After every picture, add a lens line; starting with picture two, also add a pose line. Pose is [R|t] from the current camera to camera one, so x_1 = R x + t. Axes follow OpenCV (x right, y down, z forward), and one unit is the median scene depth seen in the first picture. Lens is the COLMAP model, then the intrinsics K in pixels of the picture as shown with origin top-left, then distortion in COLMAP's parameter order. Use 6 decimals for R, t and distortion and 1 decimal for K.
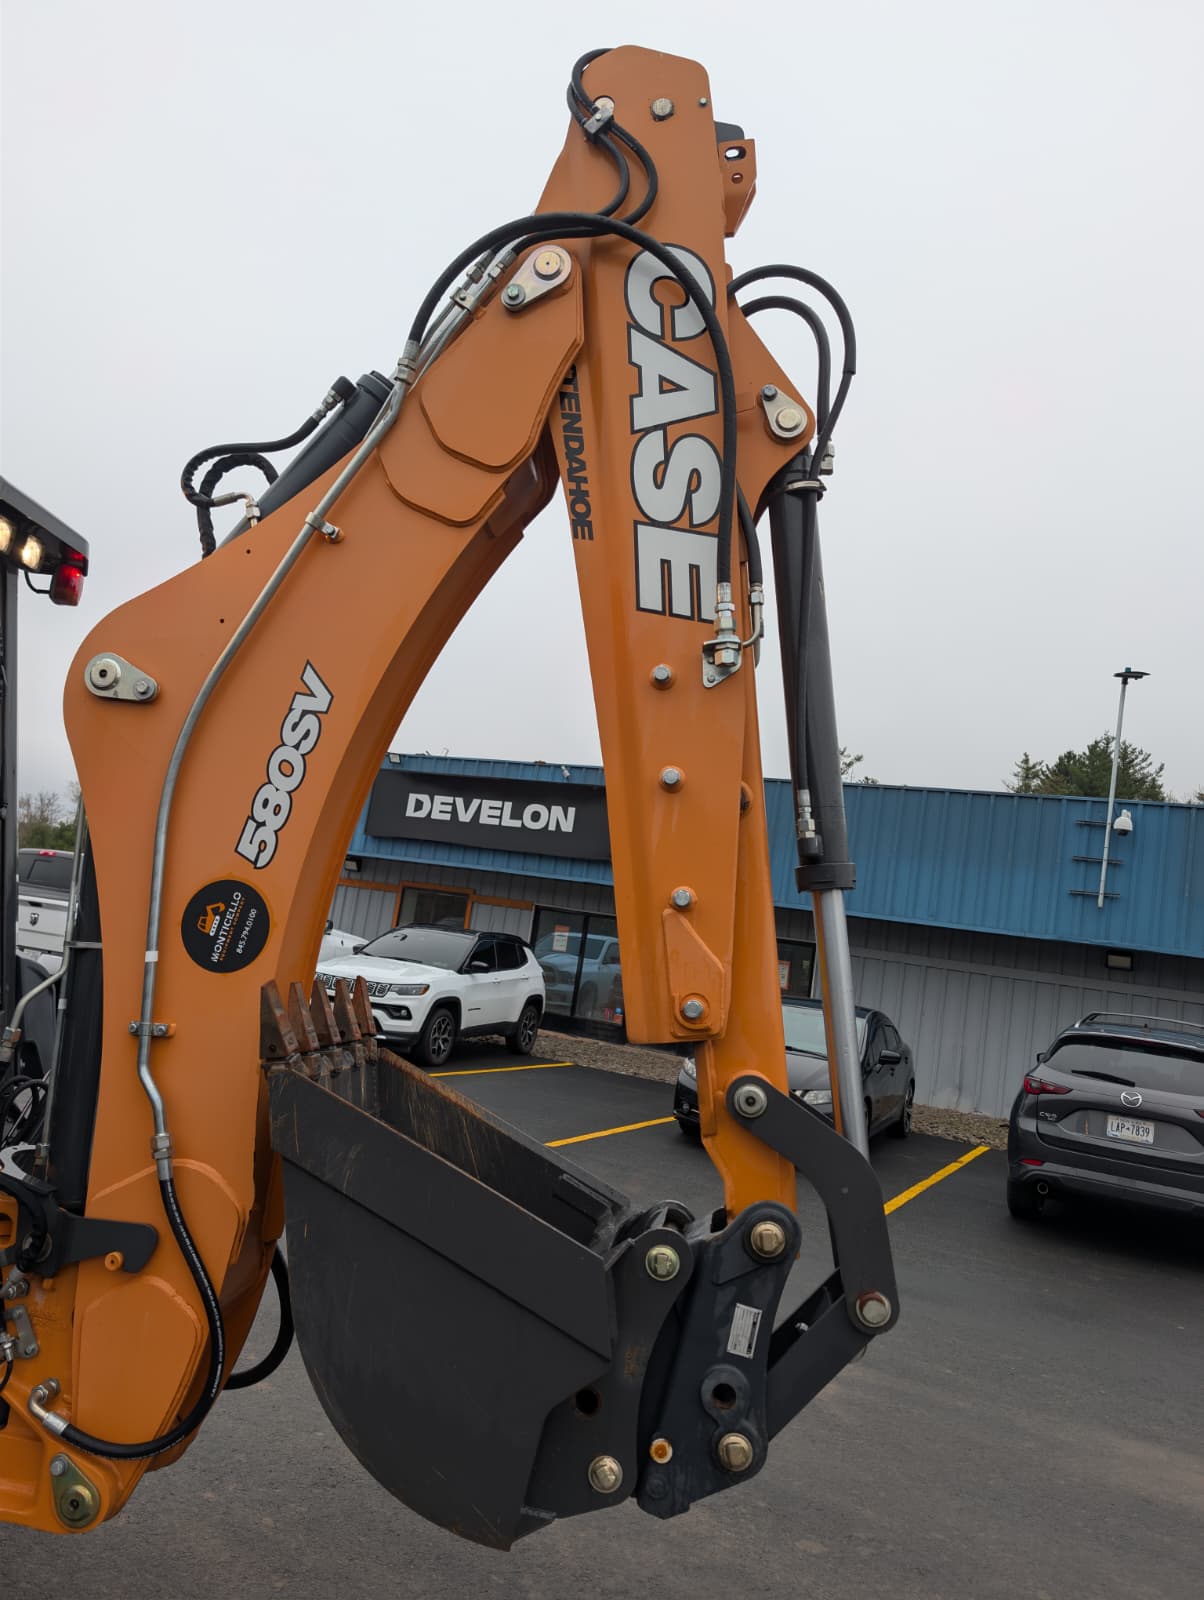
lens RADIAL K [[1135.6, 0, 594.4], [0, 1135.6, 806.6], [0, 0, 1]] dist [0.027794, -0.027955]
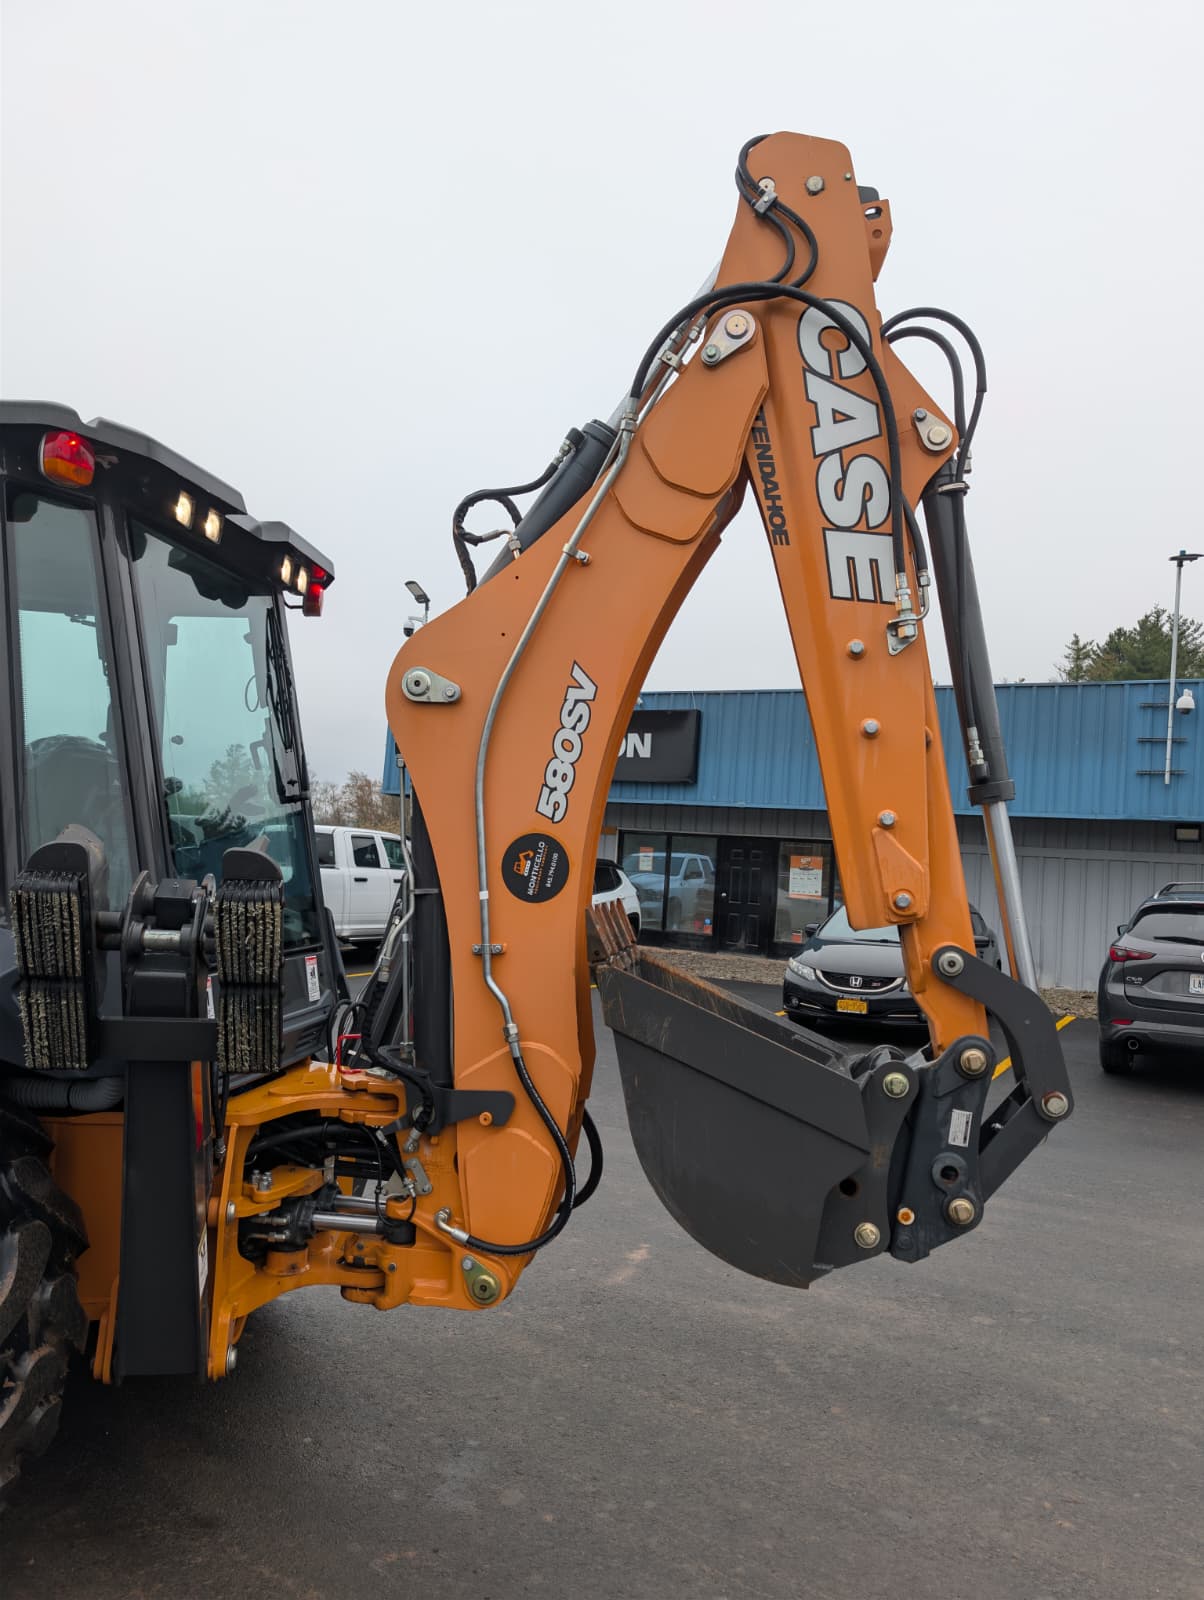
lens RADIAL K [[1135.6, 0, 627.3], [0, 1135.6, 815.8], [0, 0, 1]] dist [0.027794, -0.027955]
pose [[0.996183, -0.085069, -0.019566, -0.179054], [0.086351, 0.993183, 0.078300, -0.047255], [0.012772, -0.079690, 0.996738, -0.293028]]
